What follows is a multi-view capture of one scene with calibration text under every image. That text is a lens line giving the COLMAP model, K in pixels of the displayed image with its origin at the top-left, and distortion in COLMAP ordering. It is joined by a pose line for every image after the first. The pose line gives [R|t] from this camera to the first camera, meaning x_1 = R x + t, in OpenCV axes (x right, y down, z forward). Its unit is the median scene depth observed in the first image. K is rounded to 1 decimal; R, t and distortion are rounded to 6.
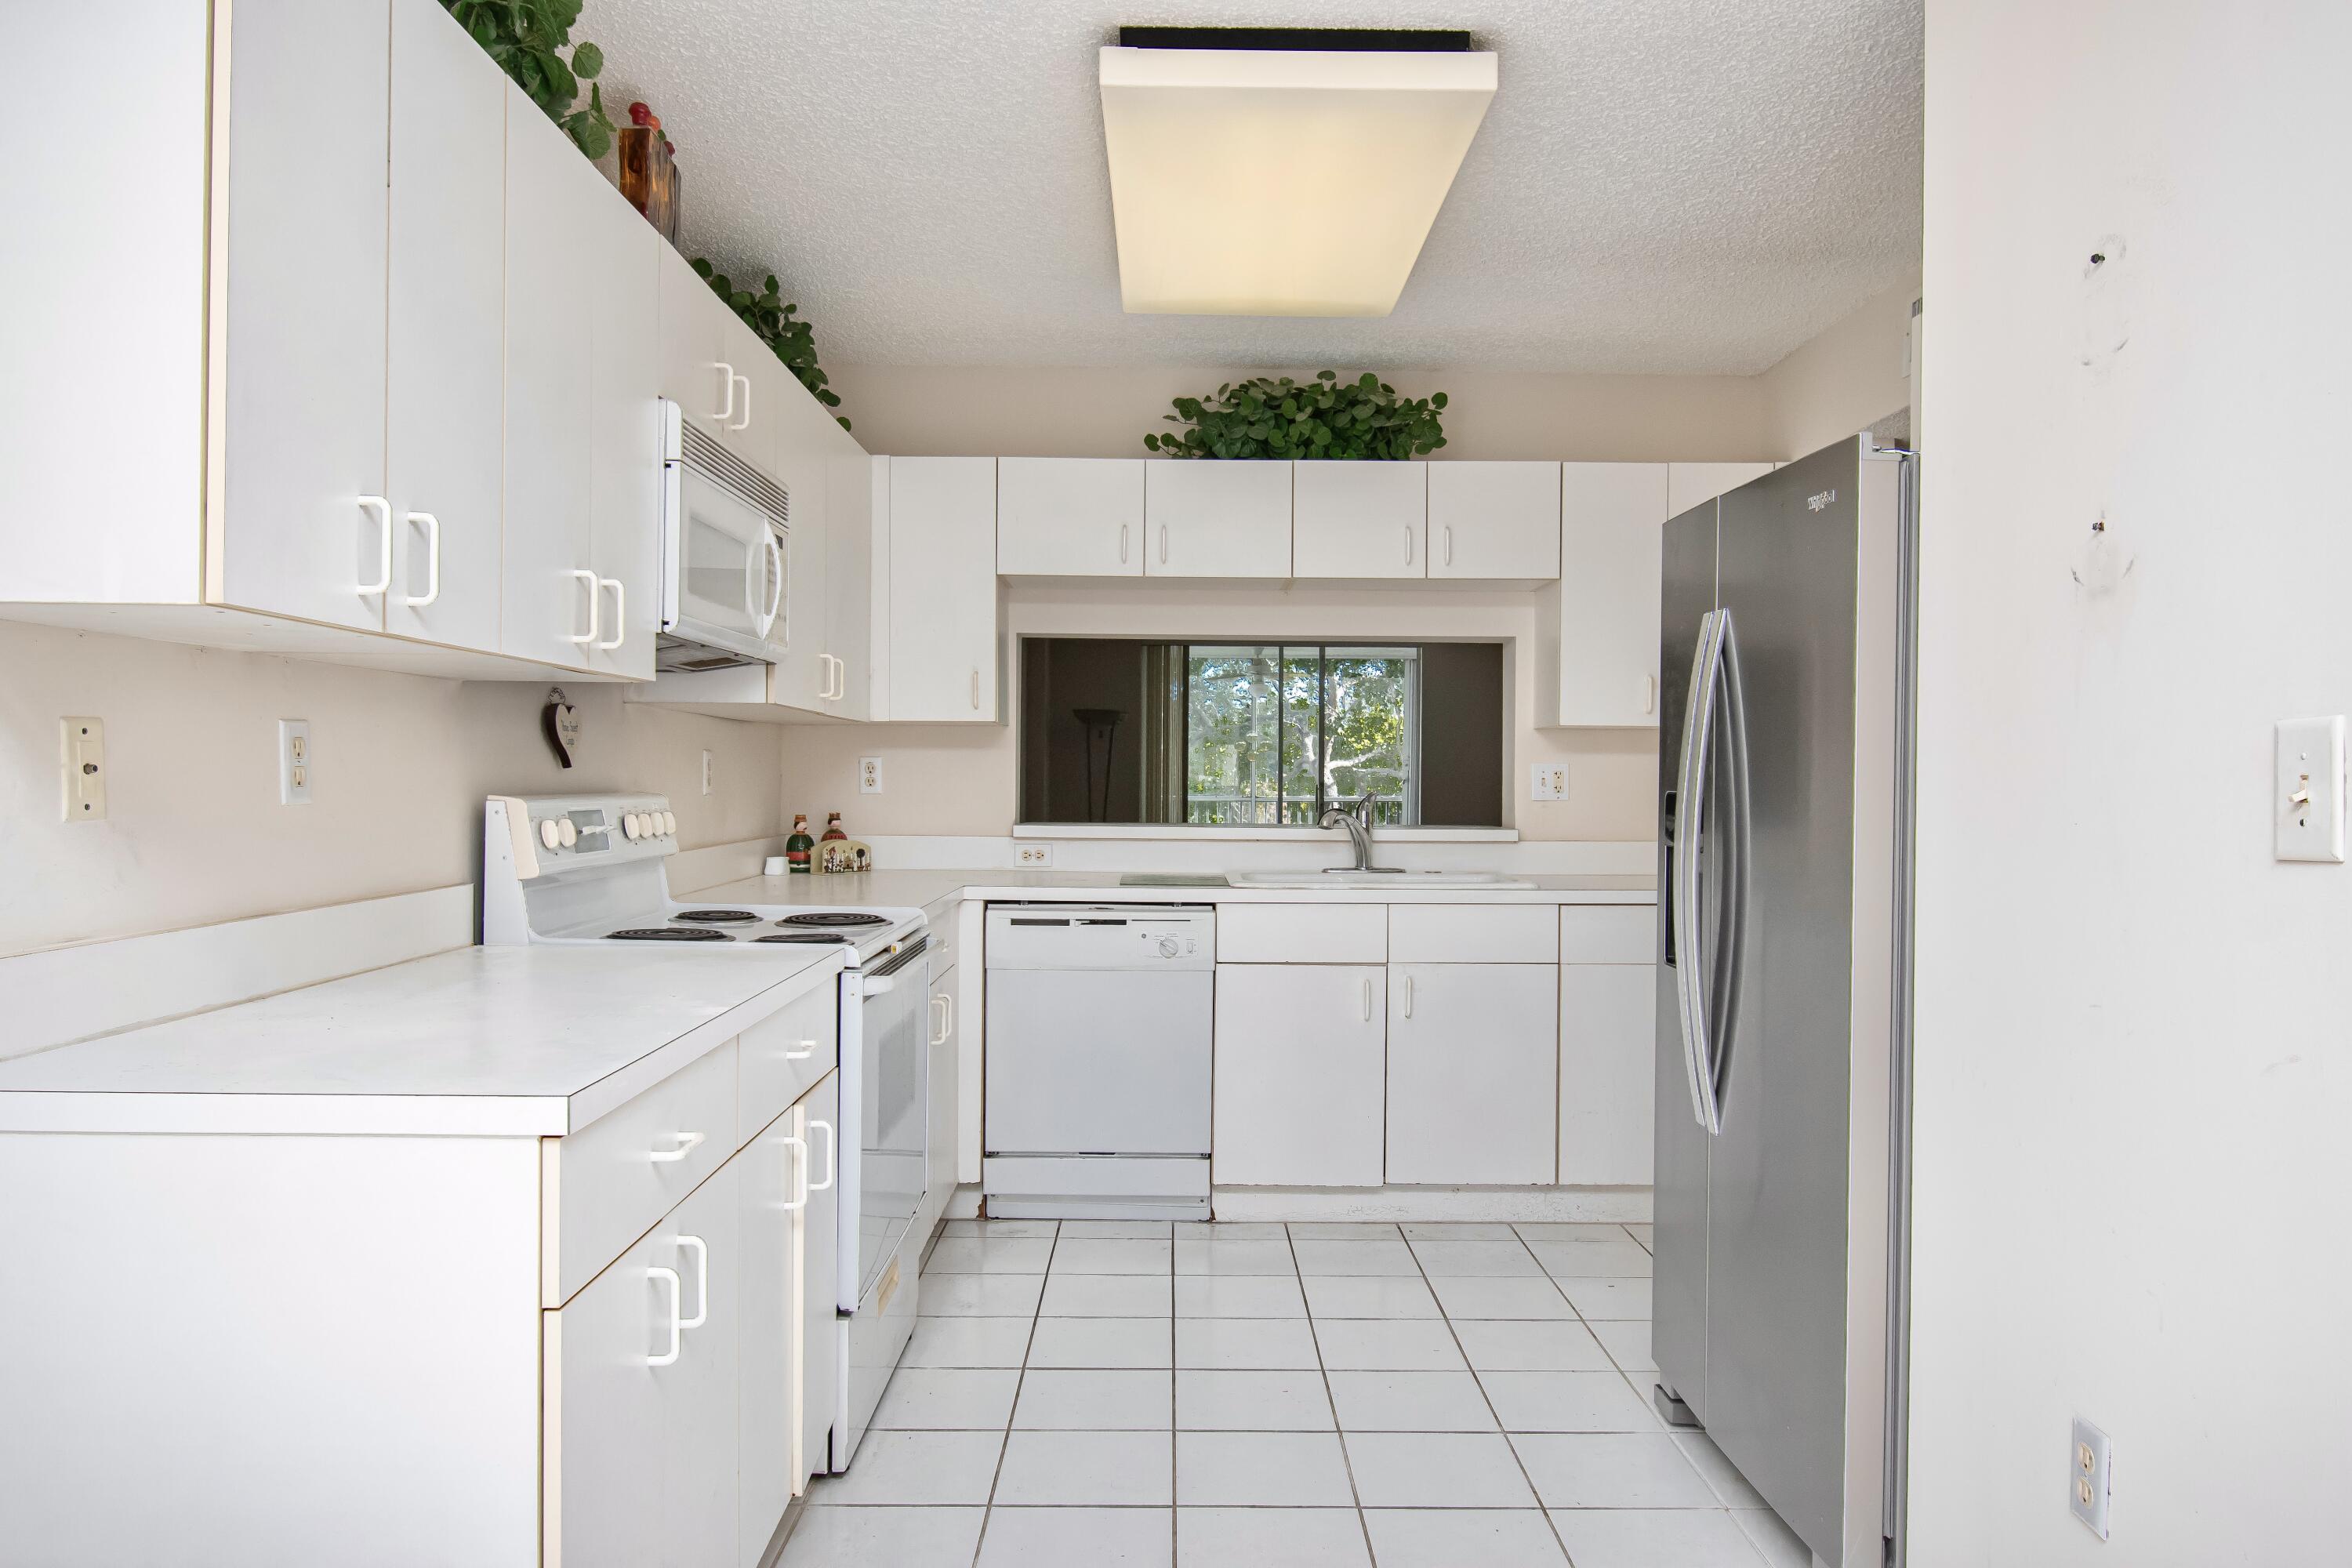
lens RADIAL K [[1596.3, 0, 1188.5], [0, 1596.3, 788.2], [0, 0, 1]] dist [0.000859, -0.000656]
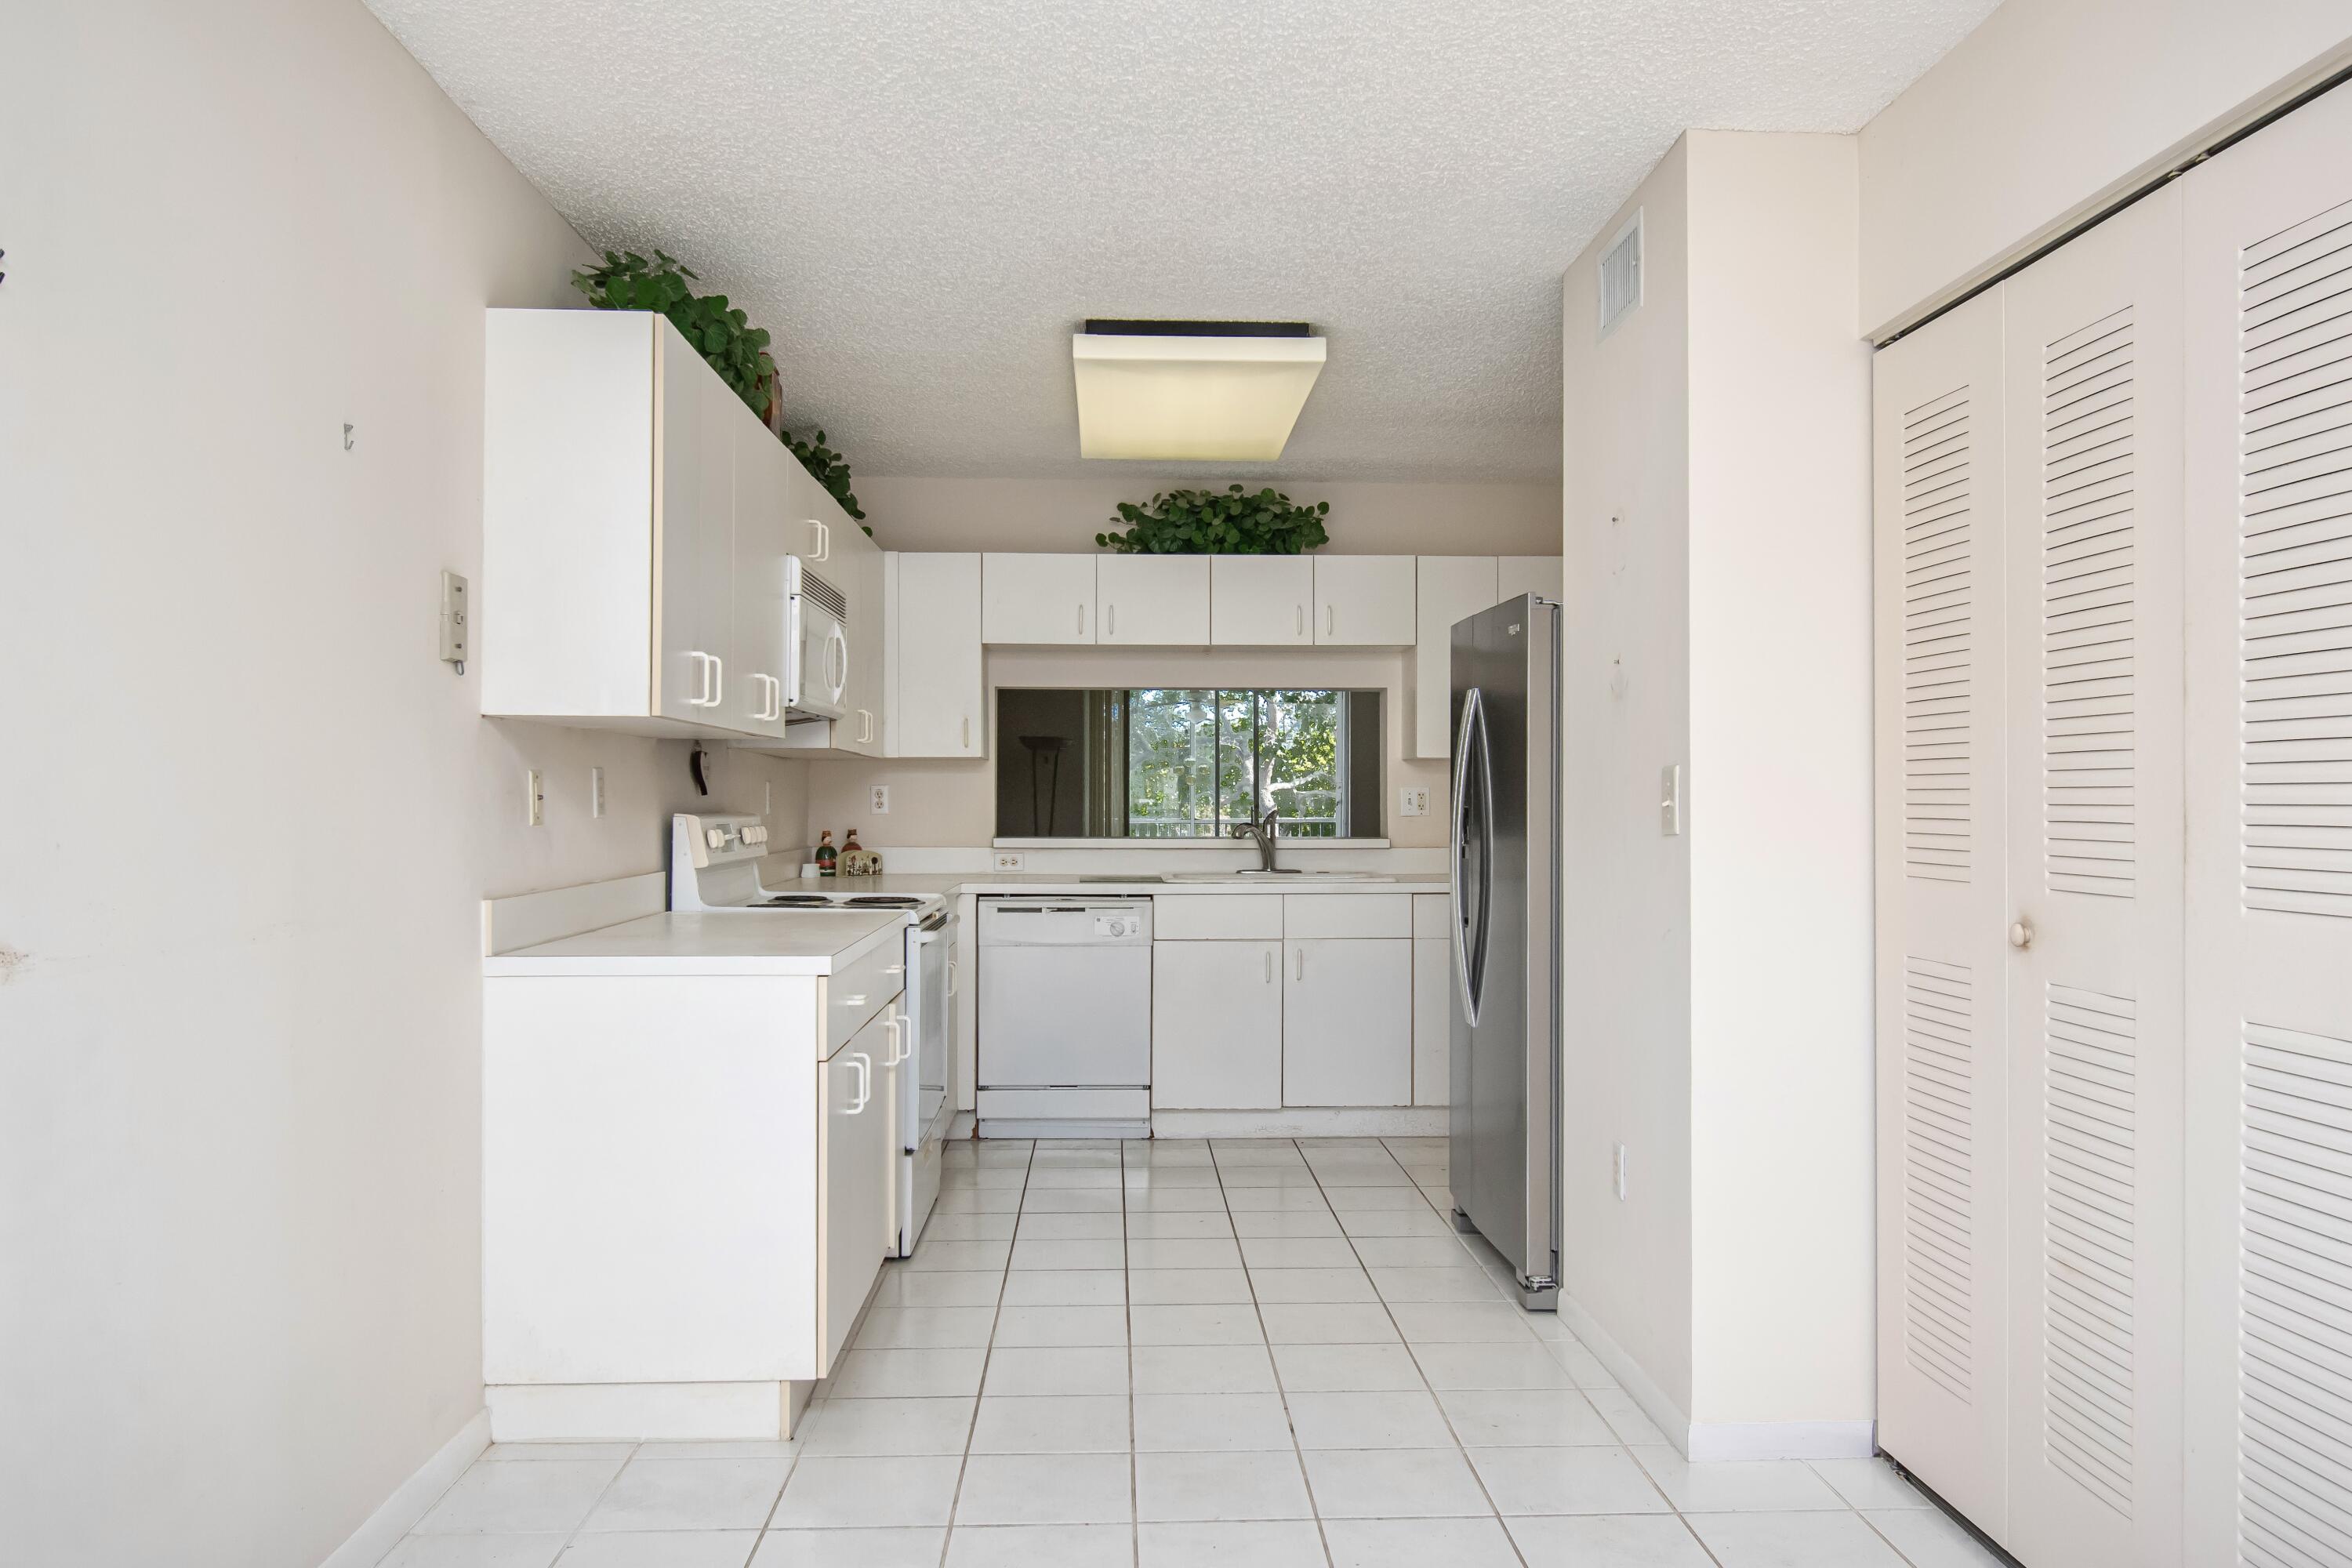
lens RADIAL K [[1698.5, 0, 1176.0], [0, 1698.5, 784.0], [0, 0, 1]] dist [-0.006938, -0.005650]
pose [[0.999586, -0.006263, 0.028087, -0.002540], [0.006728, 0.999841, -0.016499, 0.003653], [-0.027980, 0.016681, 0.999469, -0.386095]]
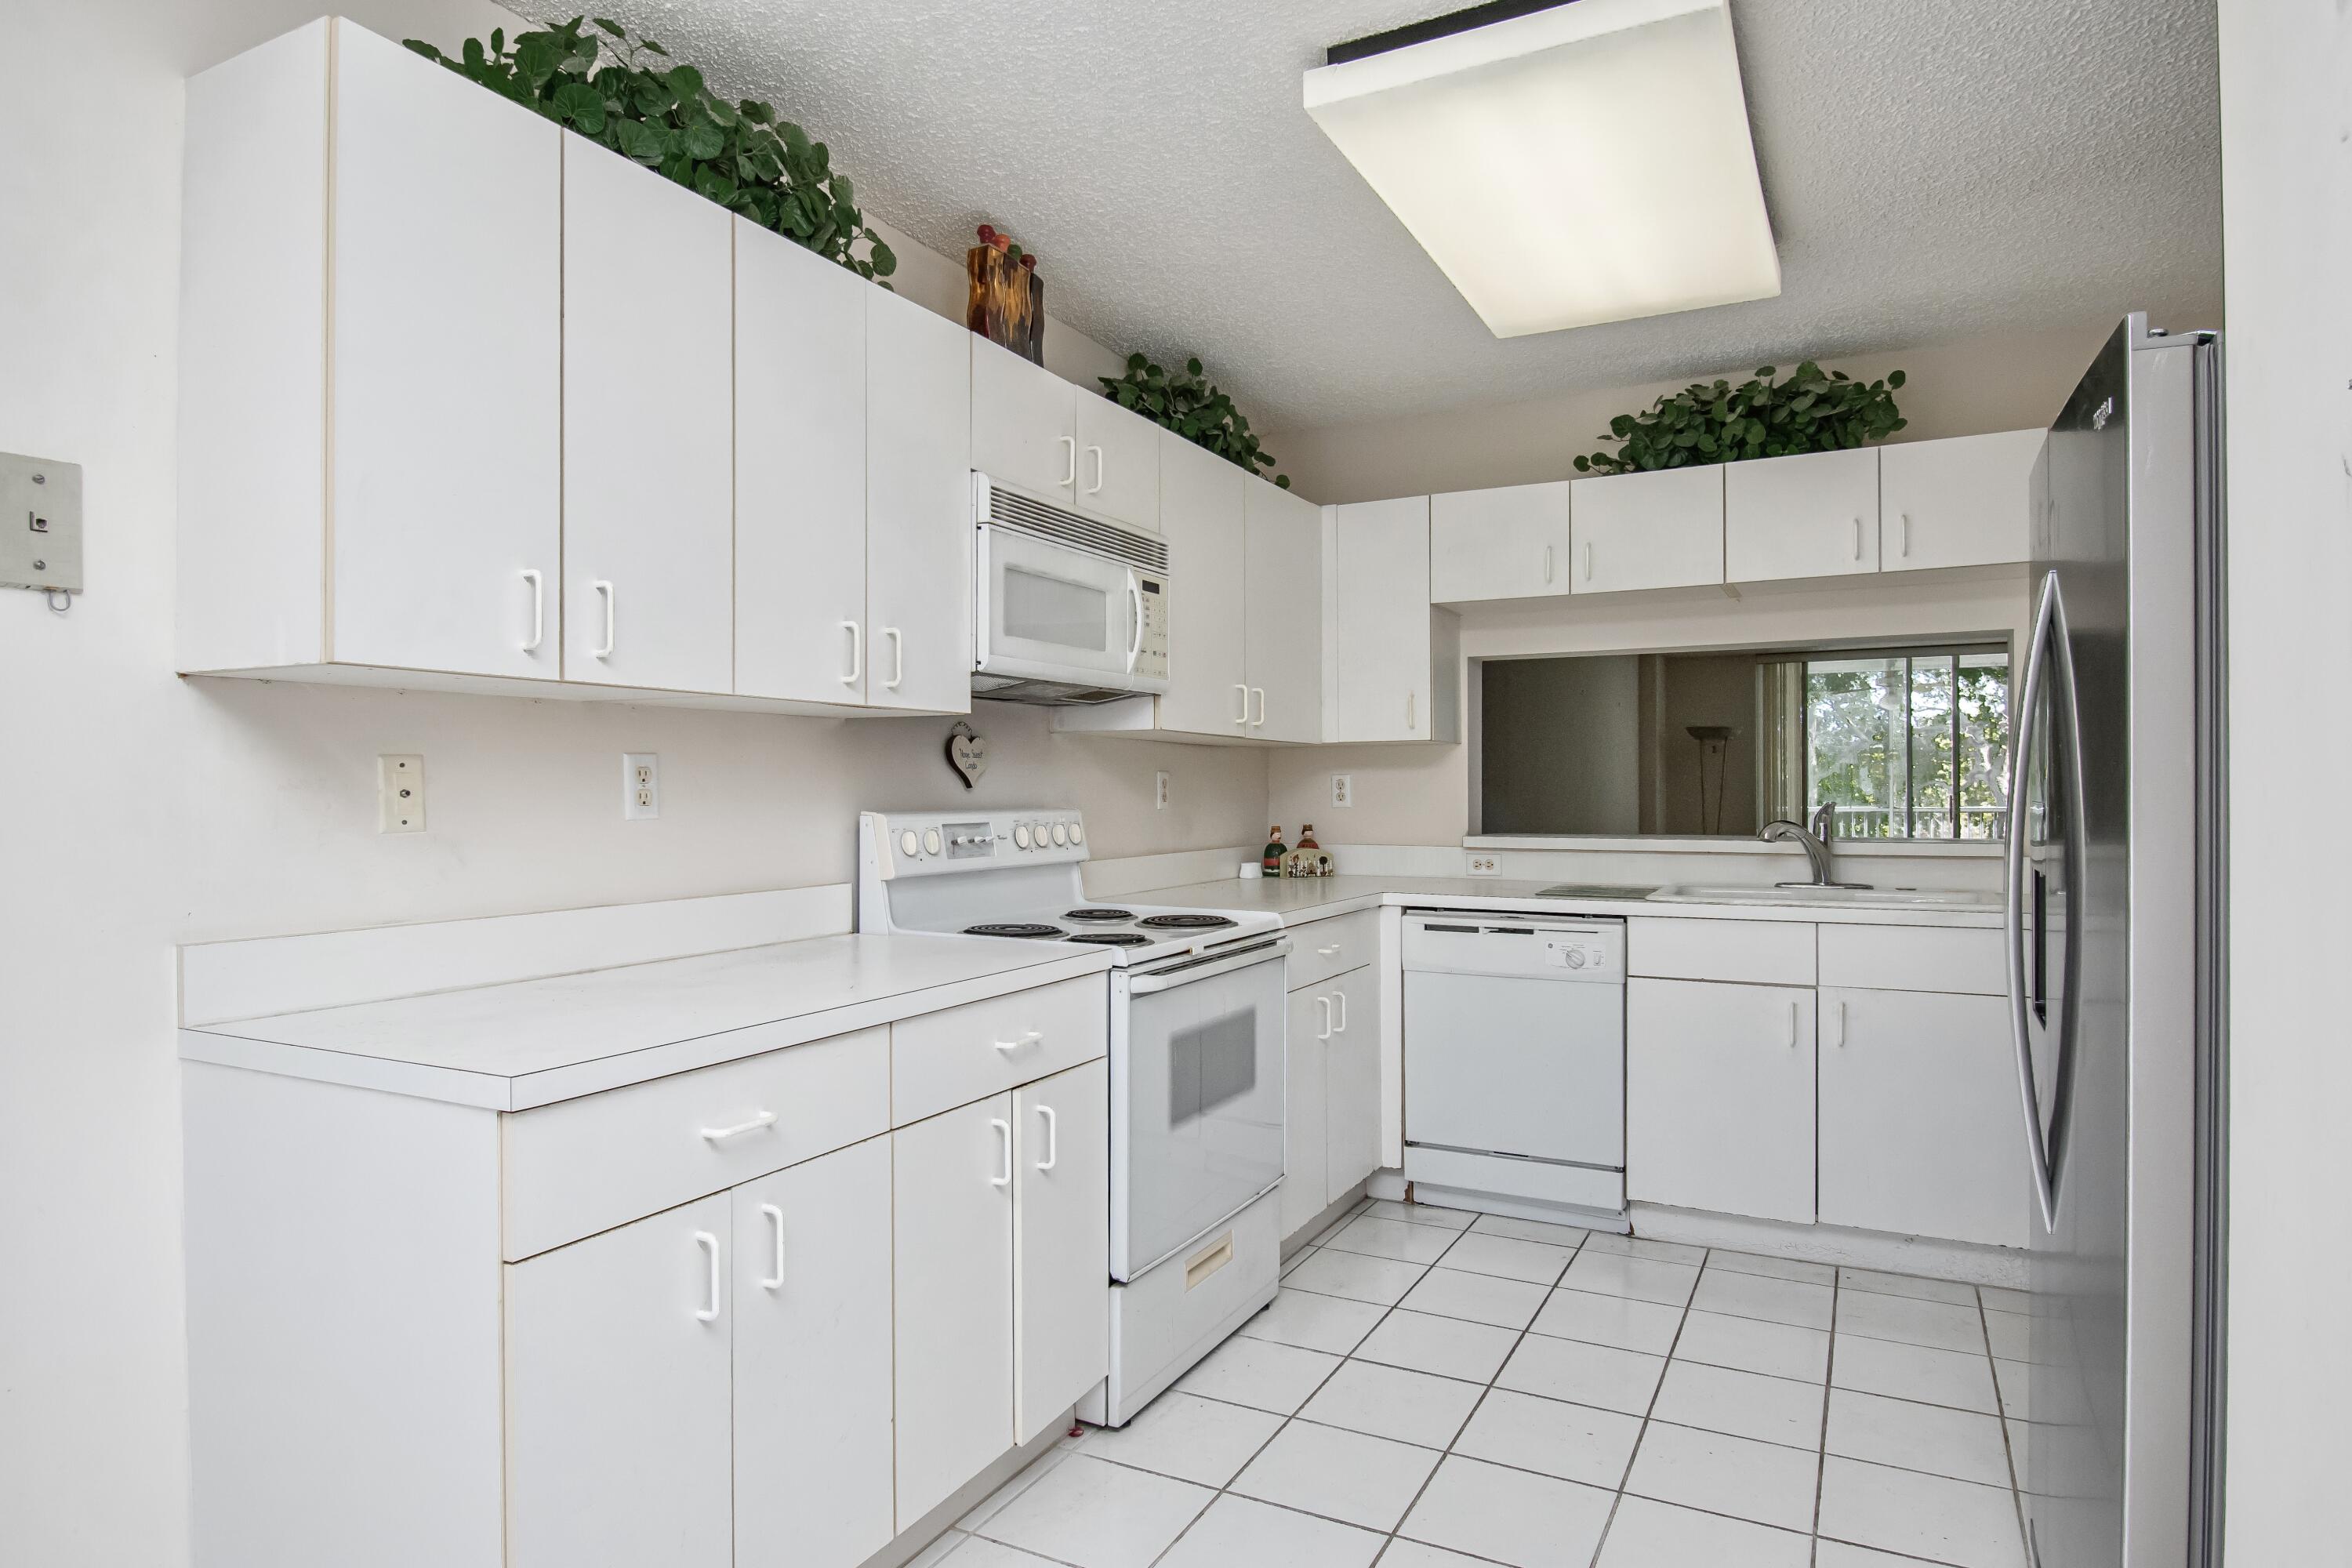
lens RADIAL K [[1348.3, 0, 1177.5], [0, 1348.3, 787.6], [0, 0, 1]] dist [-0.000571, -0.000819]
pose [[0.883215, -0.011471, -0.468828, 0.158155], [0.006612, 0.999906, -0.012010, 0.000203], [0.468922, 0.007507, 0.883208, 0.120737]]
